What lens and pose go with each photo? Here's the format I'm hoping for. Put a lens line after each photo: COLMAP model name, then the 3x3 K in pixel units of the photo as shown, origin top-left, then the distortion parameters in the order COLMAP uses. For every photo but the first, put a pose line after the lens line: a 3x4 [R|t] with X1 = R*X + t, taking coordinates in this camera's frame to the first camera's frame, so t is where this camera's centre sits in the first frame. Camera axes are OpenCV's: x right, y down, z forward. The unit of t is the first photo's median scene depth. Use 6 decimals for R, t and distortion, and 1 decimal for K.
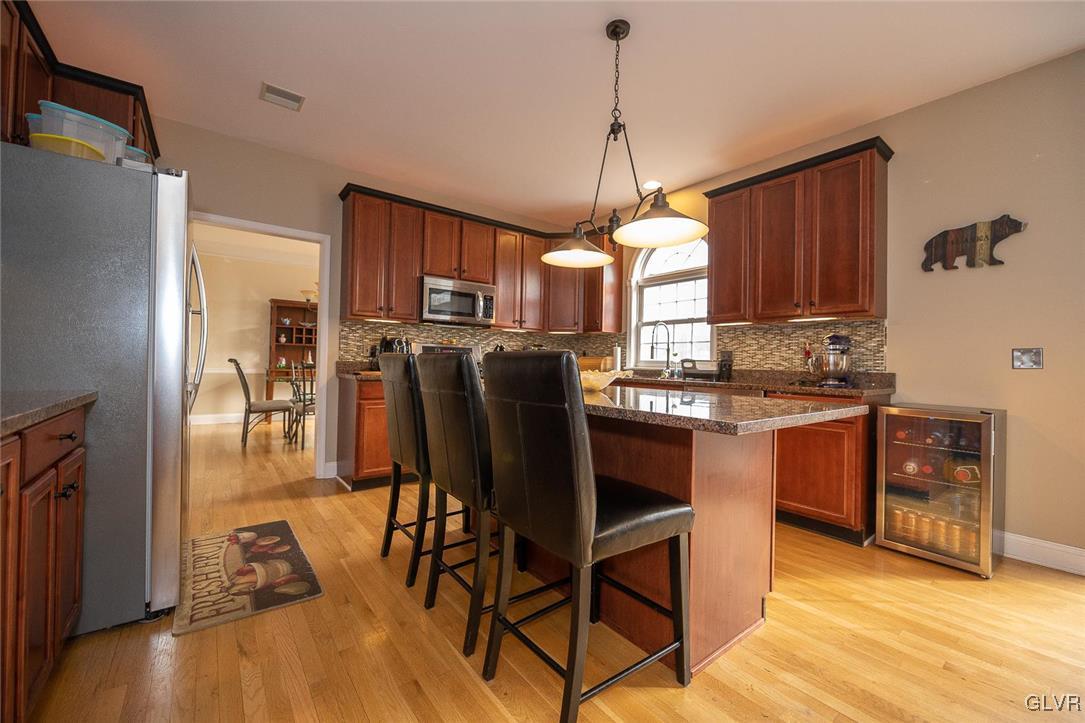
lens RADIAL K [[431.0, 0, 543.0], [0, 431.0, 358.9], [0, 0, 1]] dist [-0.003972, 0.000279]
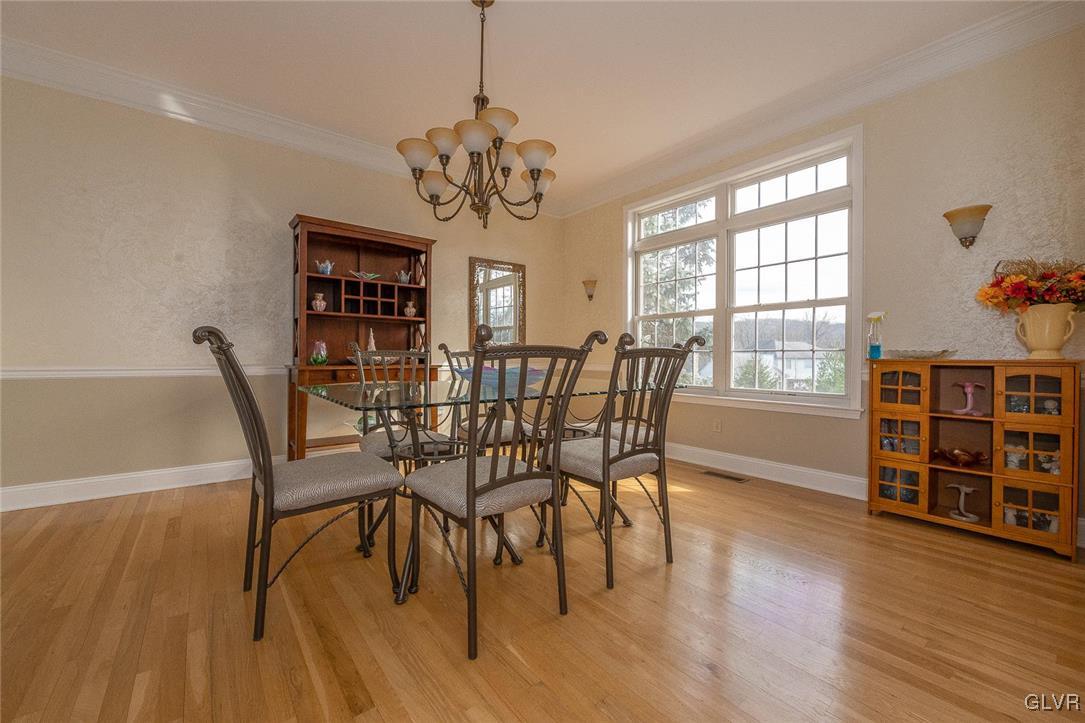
lens RADIAL K [[431.0, 0, 540.6], [0, 431.0, 362.2], [0, 0, 1]] dist [-0.003972, 0.000279]
pose [[0.999846, -0.015830, 0.007546, -0.596359], [0.015710, 0.999754, 0.015669, 0.026695], [-0.007792, -0.015548, 0.999849, 0.847440]]
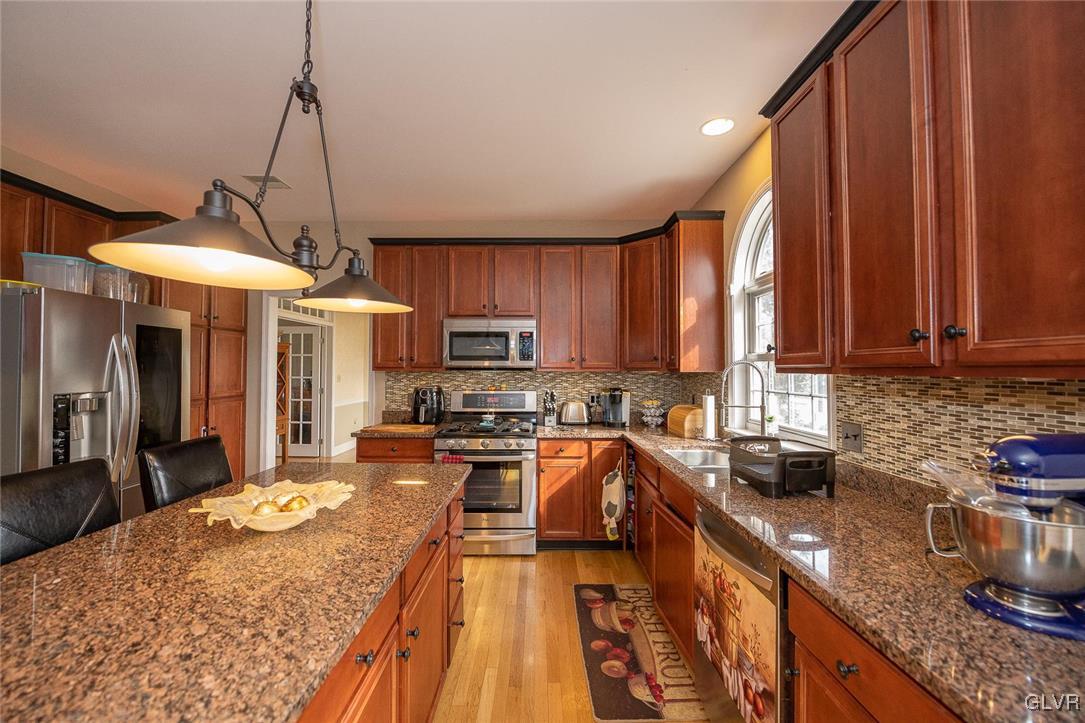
lens RADIAL K [[431.0, 0, 538.1], [0, 431.0, 356.4], [0, 0, 1]] dist [-0.003972, 0.000279]
pose [[0.785936, -0.033536, -0.617397, 0.402695], [0.019482, 0.999375, -0.029484, -0.079357], [0.618000, 0.011144, 0.786099, 0.385268]]
